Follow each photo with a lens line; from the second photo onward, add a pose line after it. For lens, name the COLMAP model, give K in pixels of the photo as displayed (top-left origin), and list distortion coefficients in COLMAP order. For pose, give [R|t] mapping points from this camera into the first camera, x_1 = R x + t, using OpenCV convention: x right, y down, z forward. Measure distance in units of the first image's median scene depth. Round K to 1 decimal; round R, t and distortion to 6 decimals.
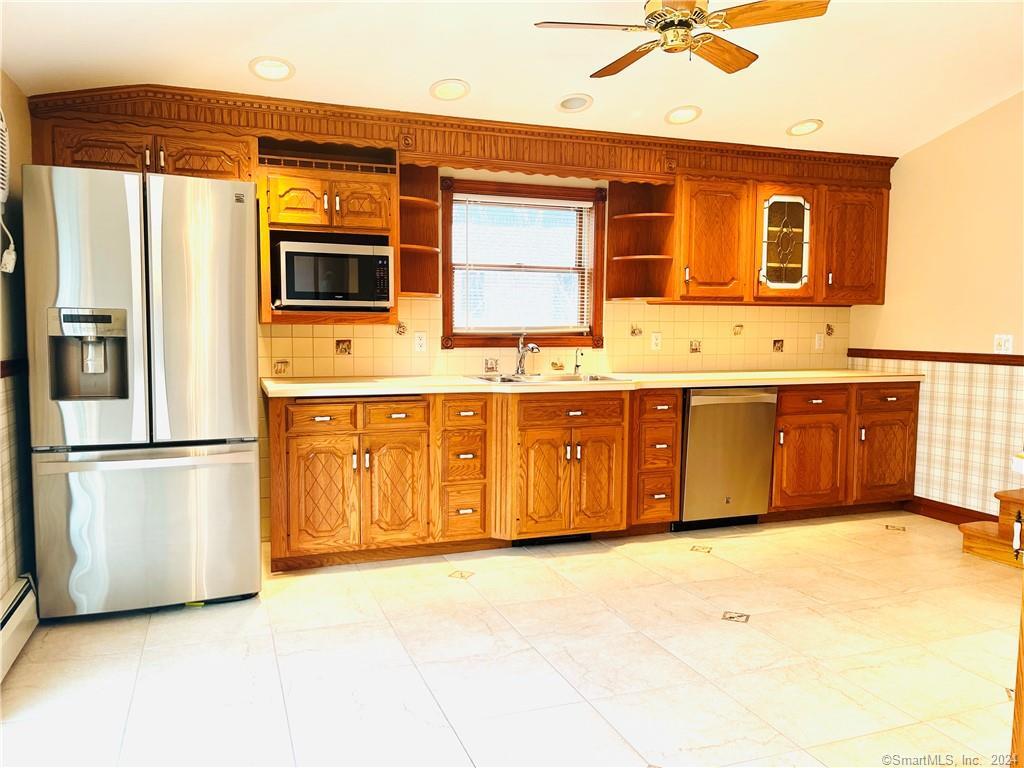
lens RADIAL K [[773.9, 0, 502.1], [0, 773.9, 378.9], [0, 0, 1]] dist [0.042809, -0.042273]
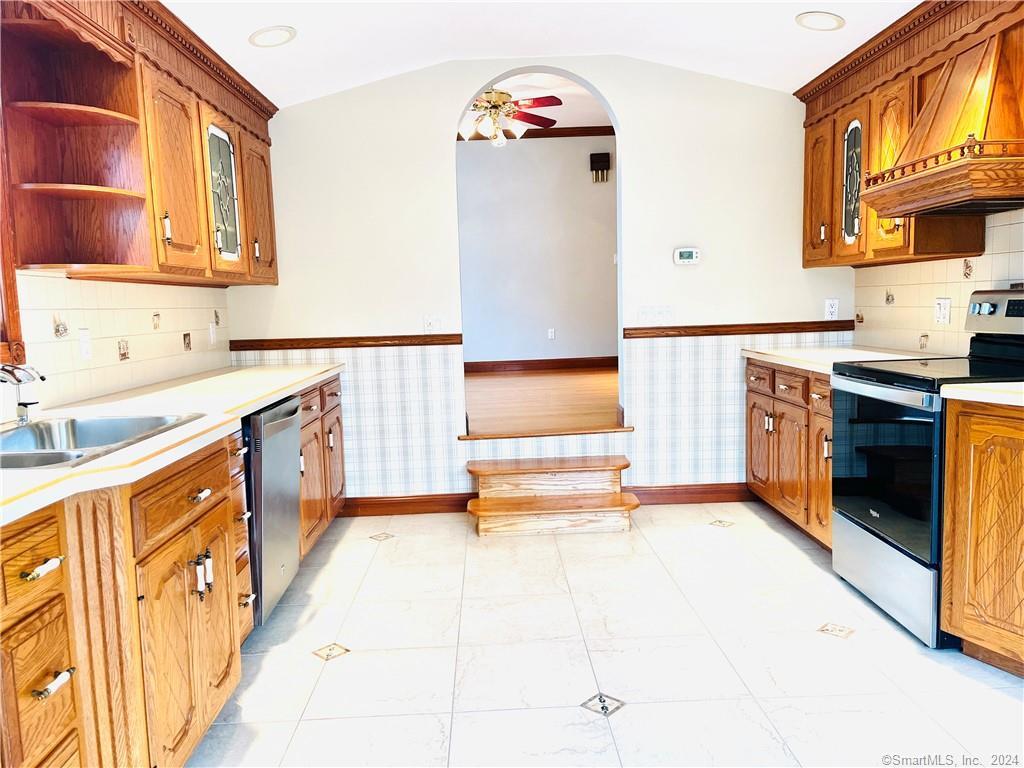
lens RADIAL K [[773.9, 0, 511.1], [0, 773.9, 388.7], [0, 0, 1]] dist [0.042809, -0.042273]
pose [[0.319661, -0.118120, 0.940141, -0.247055], [0.097042, 0.991063, 0.091522, -0.040238], [-0.942550, 0.061977, 0.328267, 0.540162]]
